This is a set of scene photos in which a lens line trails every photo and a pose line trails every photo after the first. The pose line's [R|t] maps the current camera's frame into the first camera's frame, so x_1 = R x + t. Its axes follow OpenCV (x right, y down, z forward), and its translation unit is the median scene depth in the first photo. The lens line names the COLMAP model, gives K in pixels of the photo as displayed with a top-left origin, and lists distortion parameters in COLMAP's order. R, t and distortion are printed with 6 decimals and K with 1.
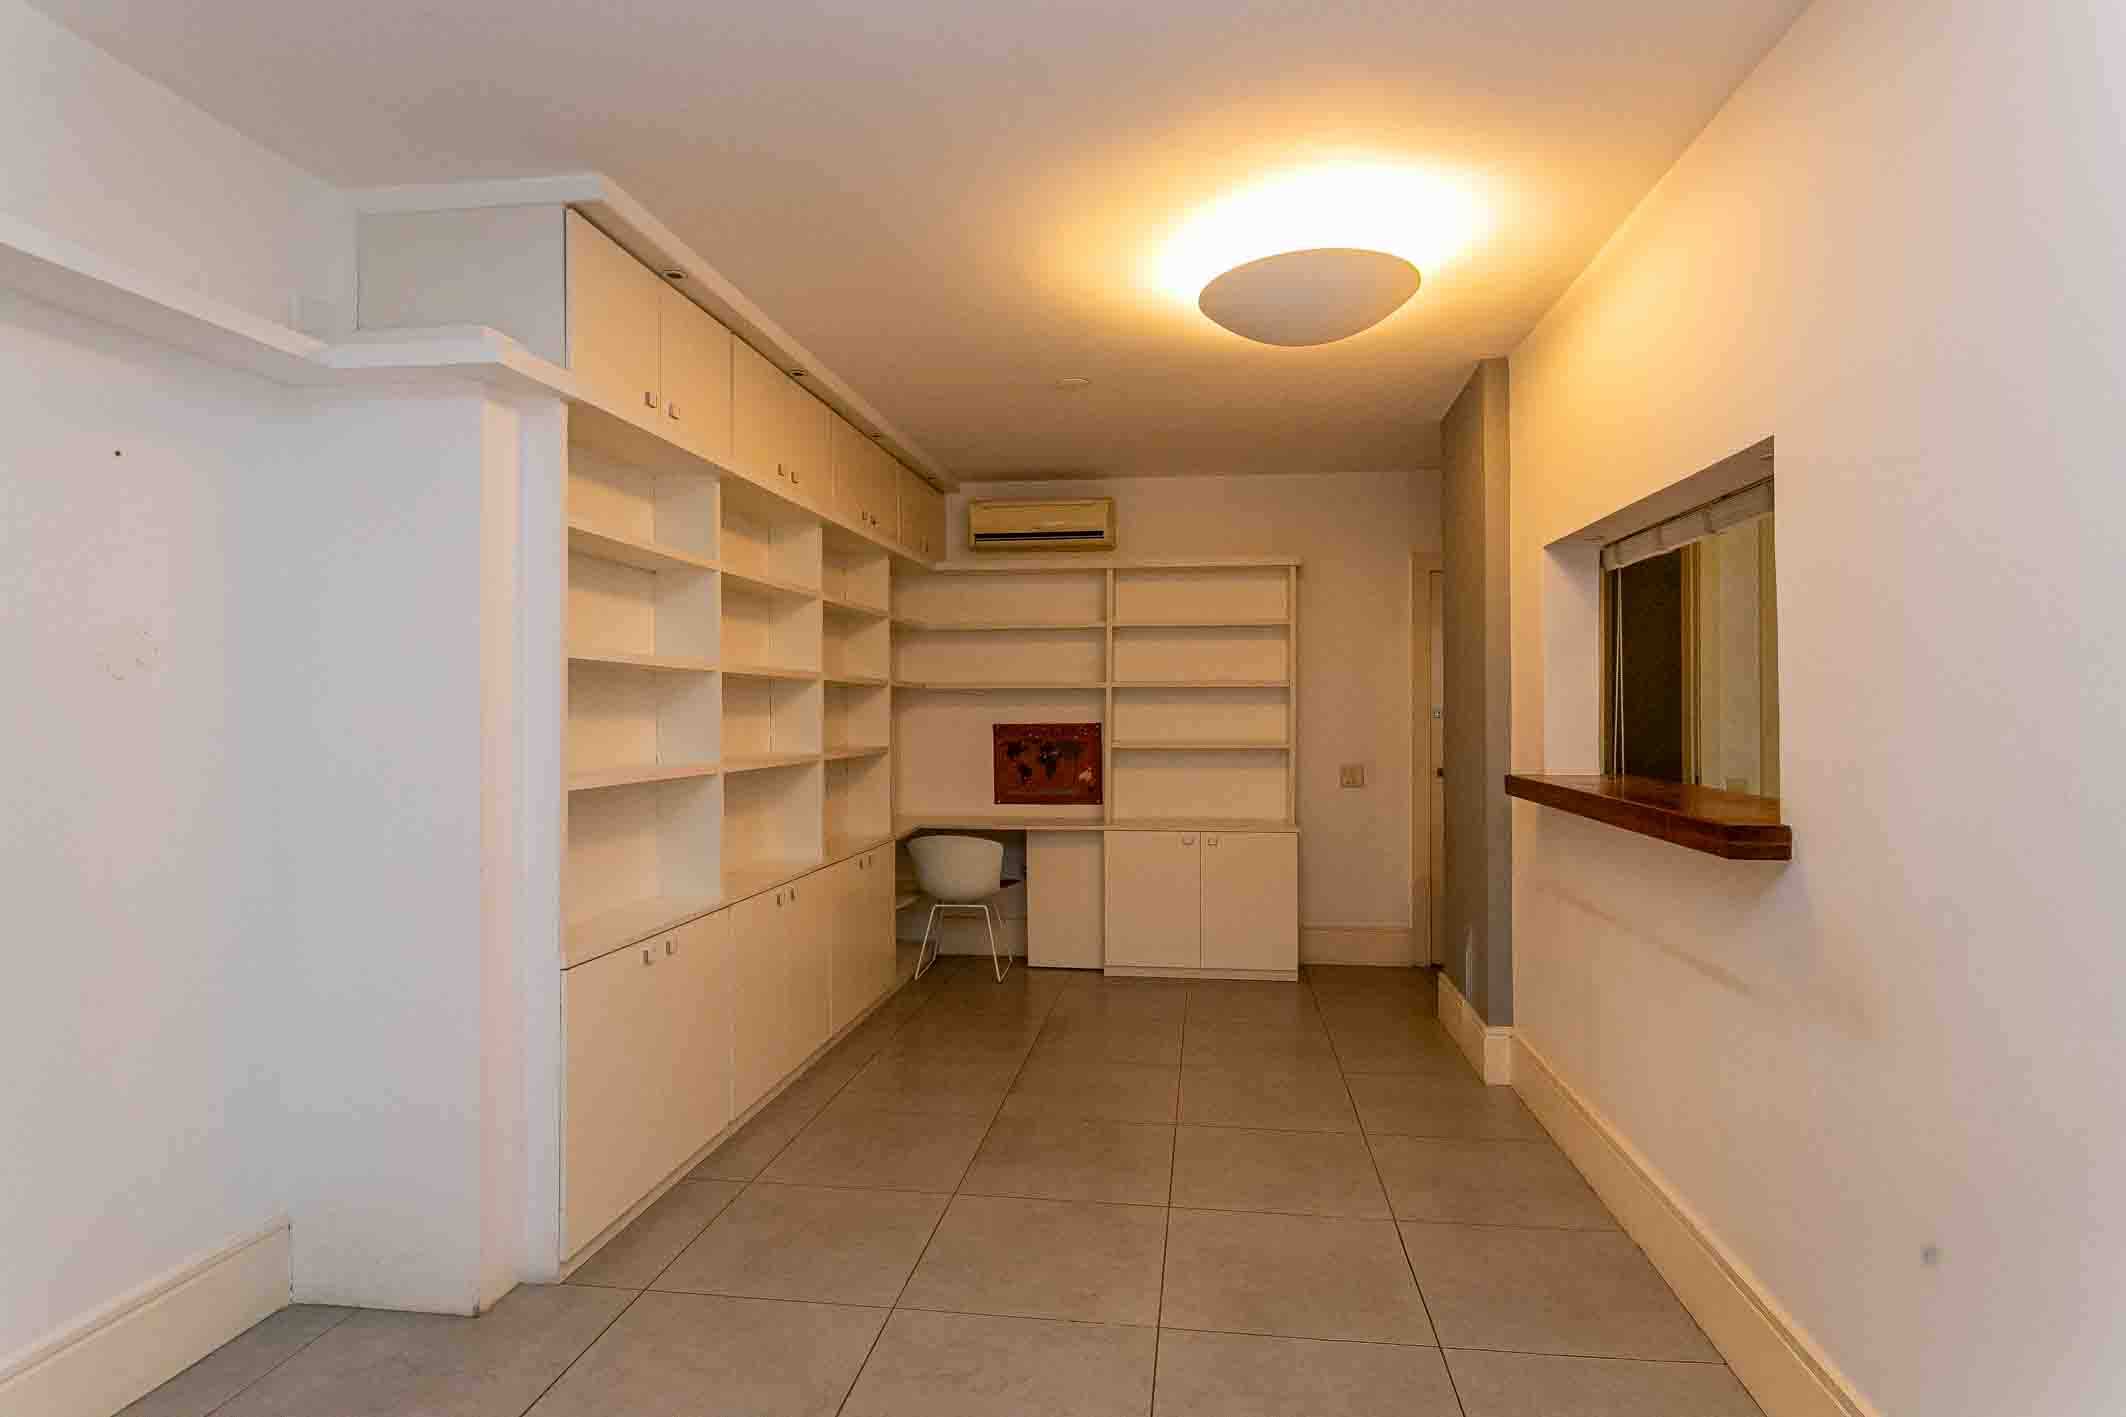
lens RADIAL K [[1109.5, 0, 1066.8], [0, 1109.5, 705.1], [0, 0, 1]] dist [0.007950, 0.000748]
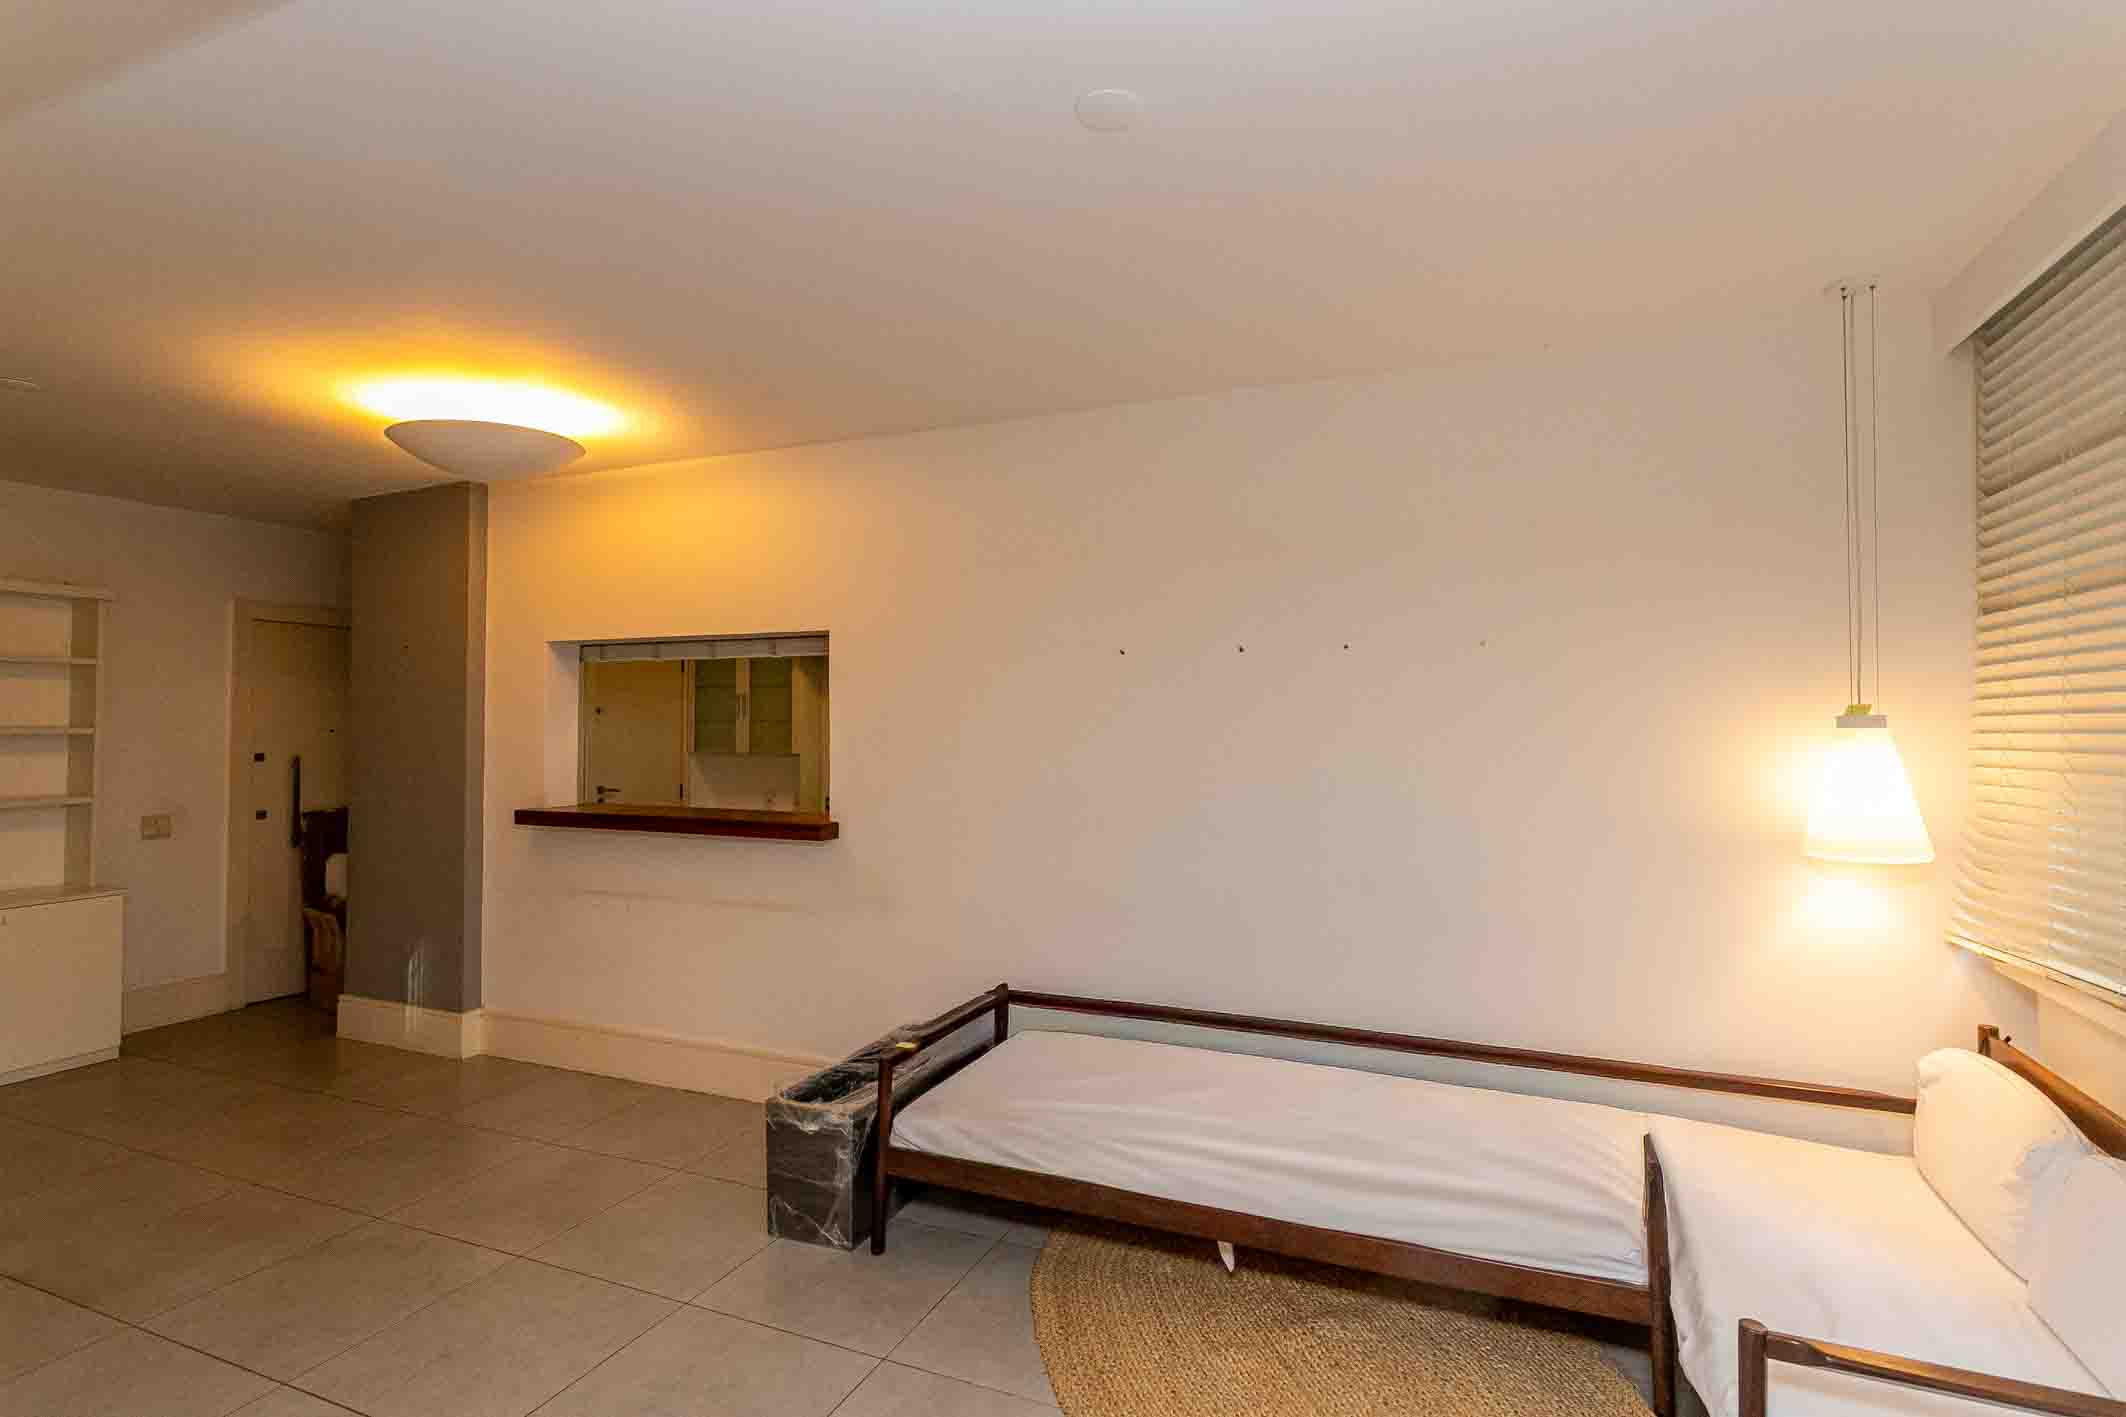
lens RADIAL K [[1018.5, 0, 1062.0], [0, 1018.5, 712.2], [0, 0, 1]] dist [0.005497, 0.000890]
pose [[0.259571, 0.012979, 0.965637, -0.391818], [-0.005951, 0.999912, -0.011840, -0.027610], [-0.965706, -0.002674, 0.259626, 0.034939]]
